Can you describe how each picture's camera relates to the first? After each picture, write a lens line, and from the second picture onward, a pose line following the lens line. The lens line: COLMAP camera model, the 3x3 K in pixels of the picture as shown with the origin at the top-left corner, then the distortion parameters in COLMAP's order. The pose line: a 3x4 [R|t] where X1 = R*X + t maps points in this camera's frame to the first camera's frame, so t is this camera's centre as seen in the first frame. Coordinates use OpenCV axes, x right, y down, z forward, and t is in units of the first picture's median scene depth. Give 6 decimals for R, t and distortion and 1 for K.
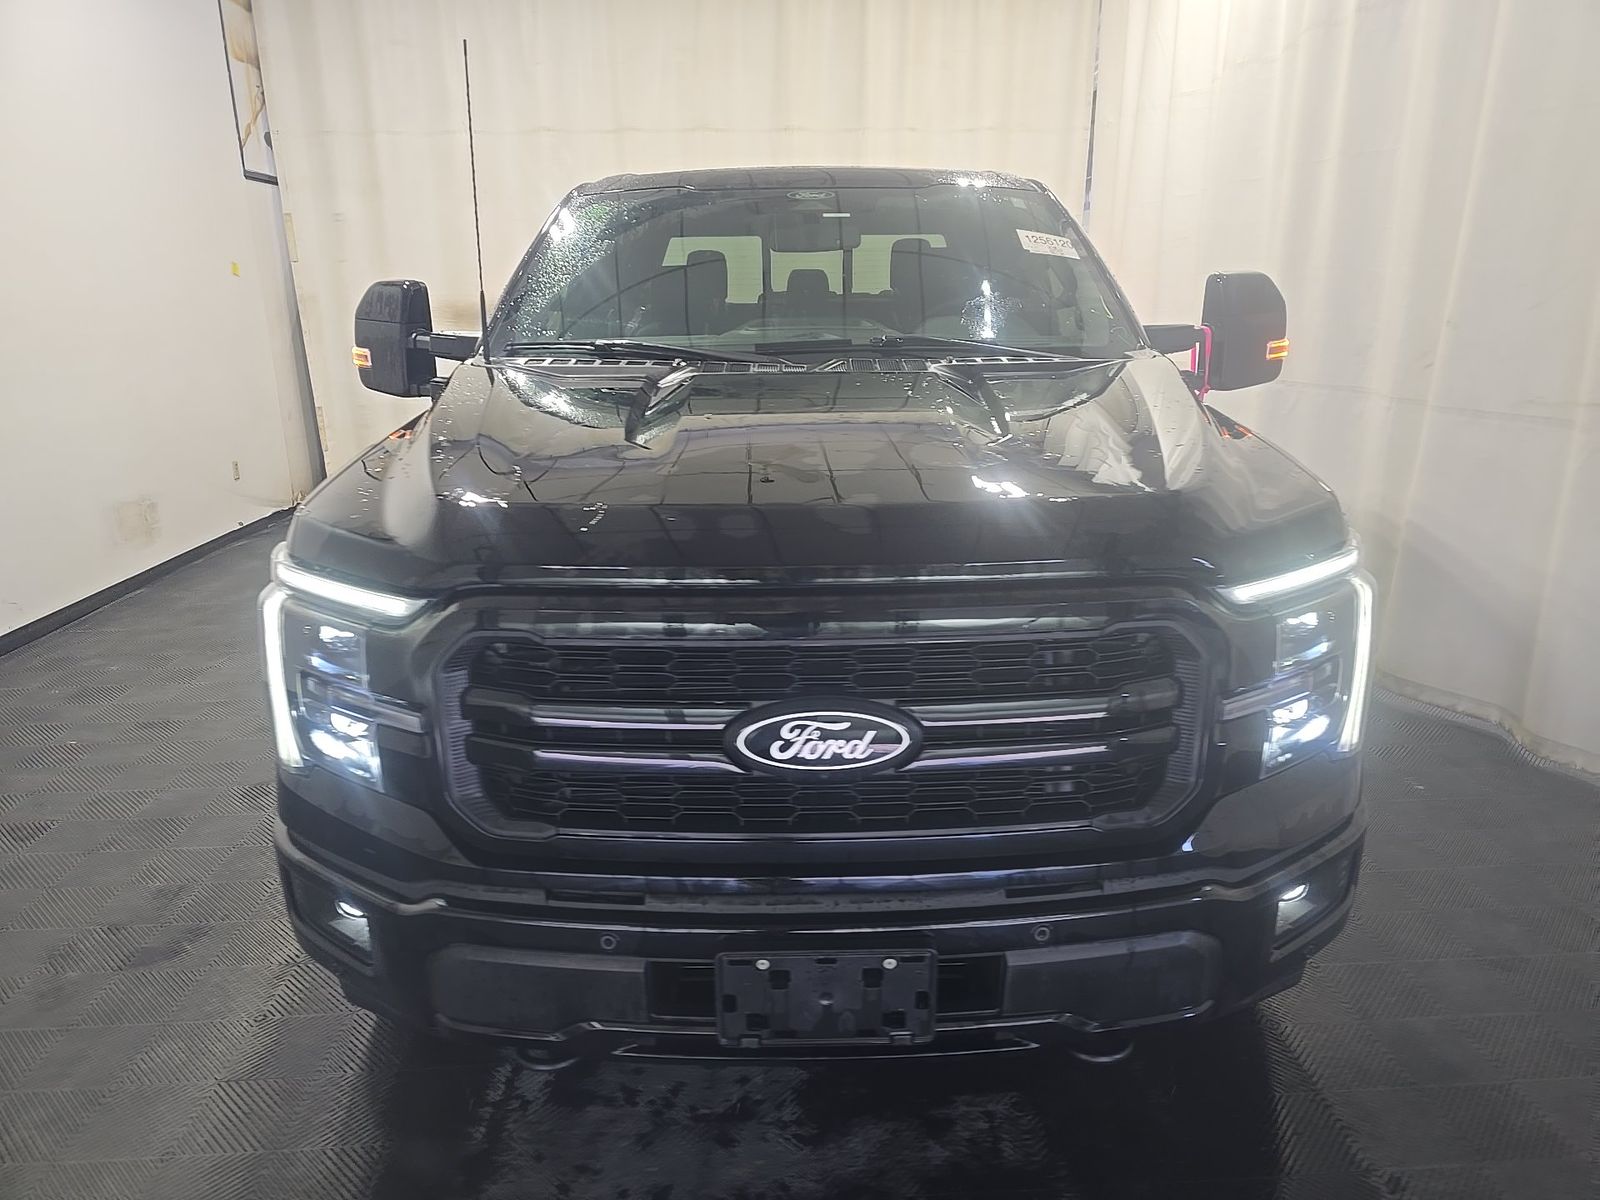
lens RADIAL K [[1067.0, 0, 812.3], [0, 1067.0, 601.7], [0, 0, 1]] dist [0.023724, -0.027429]
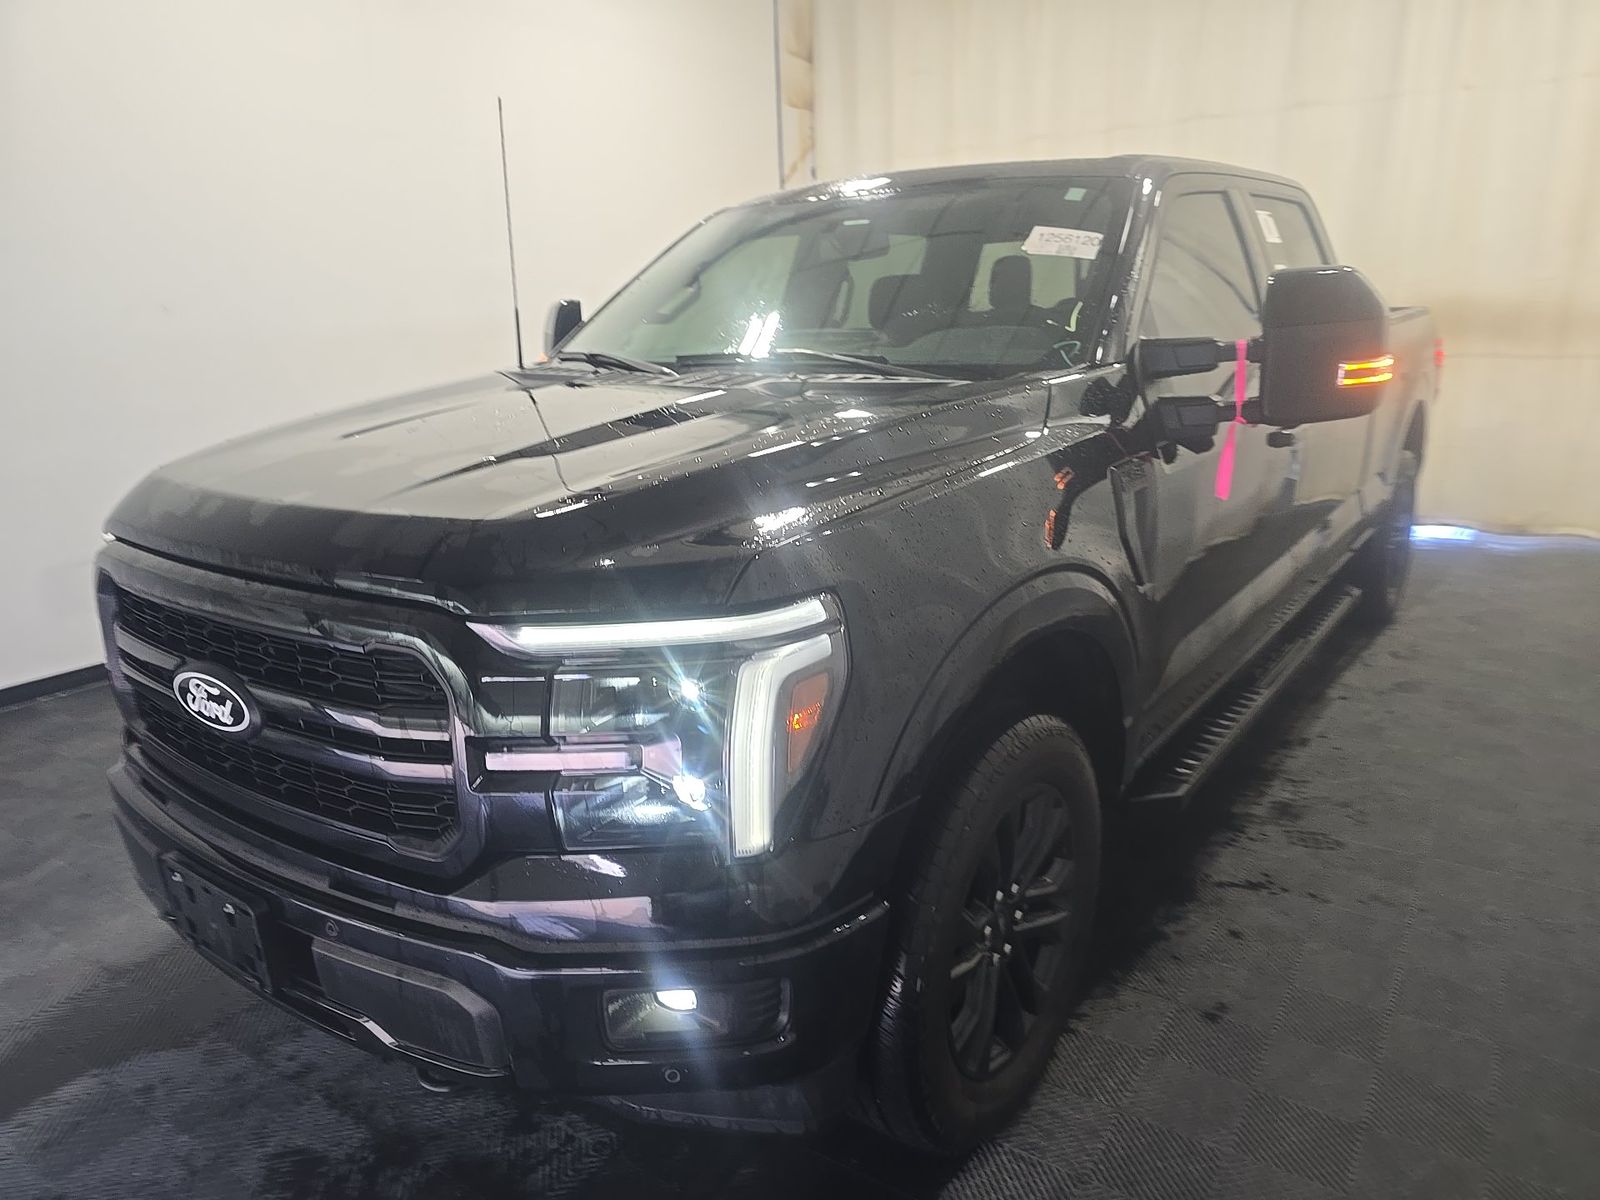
lens RADIAL K [[1067.0, 0, 789.3], [0, 1067.0, 606.6], [0, 0, 1]] dist [0.023724, -0.027429]
pose [[0.811706, 0.143883, -0.566066, 0.557681], [-0.144990, 0.988483, 0.043347, -0.053897], [0.565784, 0.046888, 0.823219, 0.189466]]
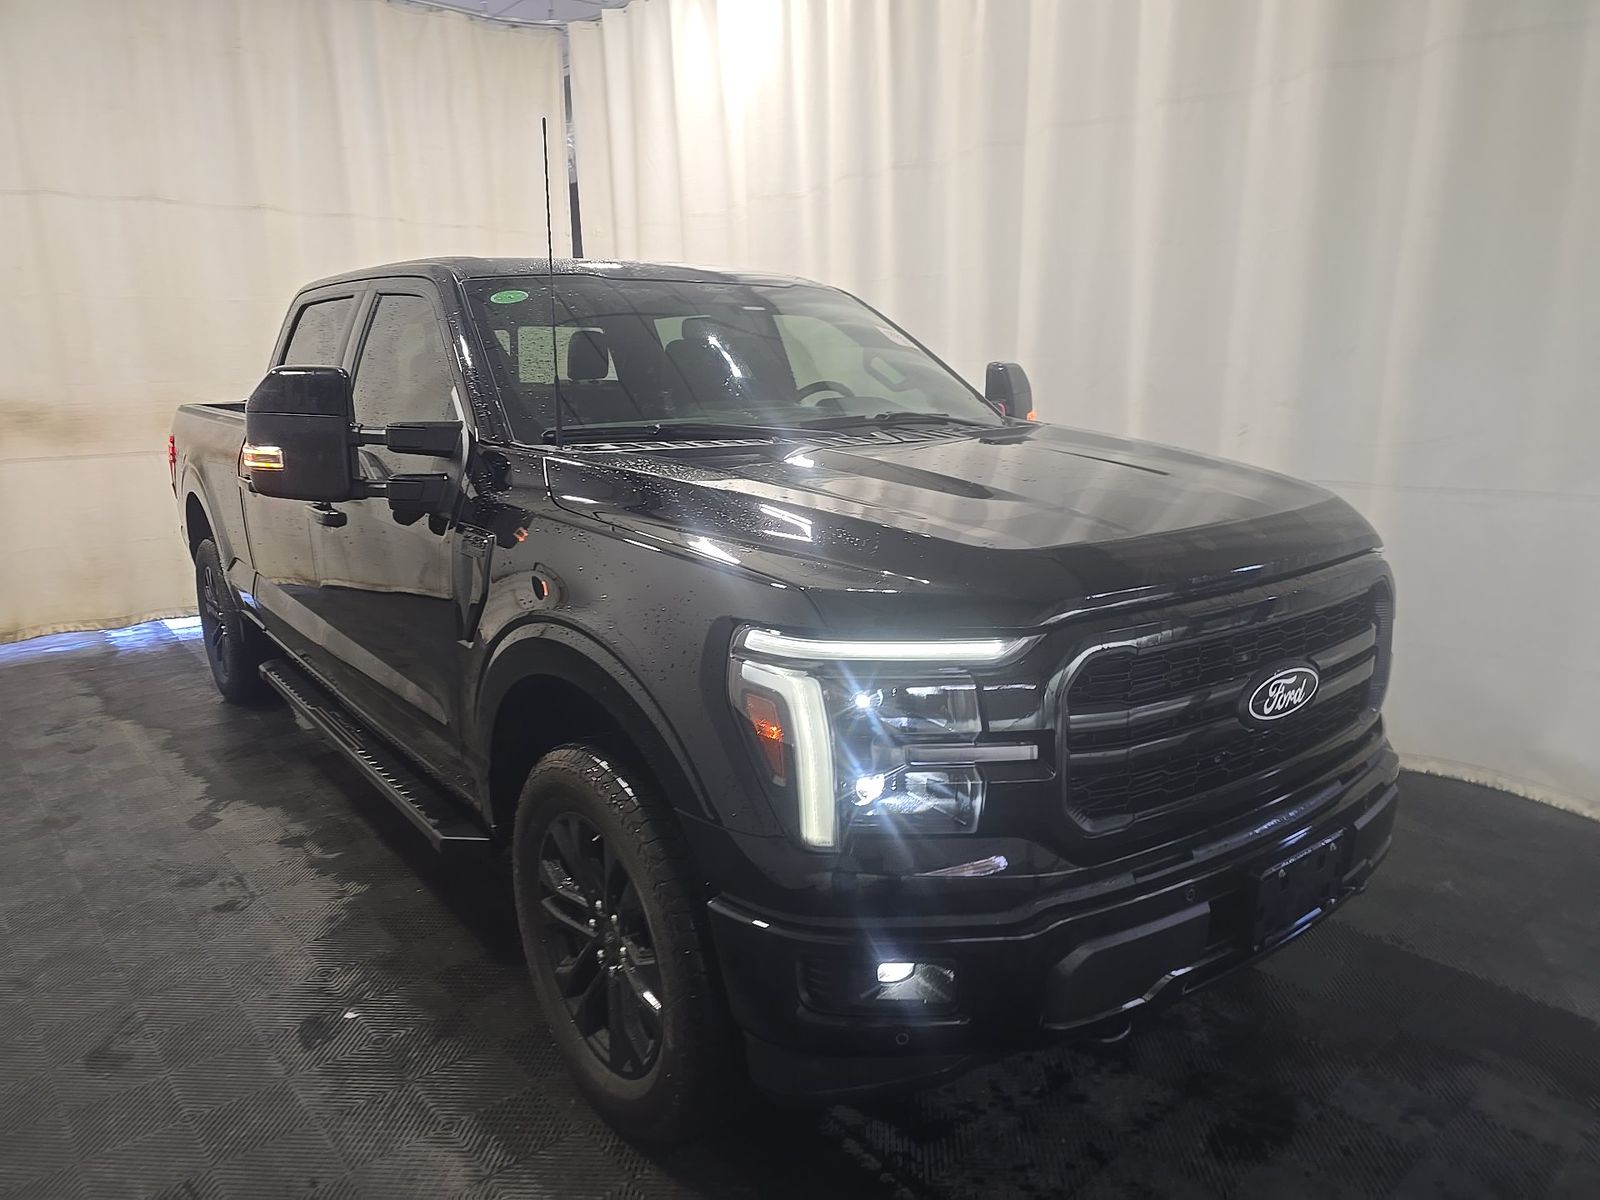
lens RADIAL K [[1067.0, 0, 802.1], [0, 1067.0, 592.1], [0, 0, 1]] dist [0.023724, -0.027429]
pose [[0.799305, -0.122782, 0.588249, -0.607728], [0.174967, 0.984043, -0.032350, -0.028676], [-0.574890, 0.128781, 0.808033, 0.113422]]
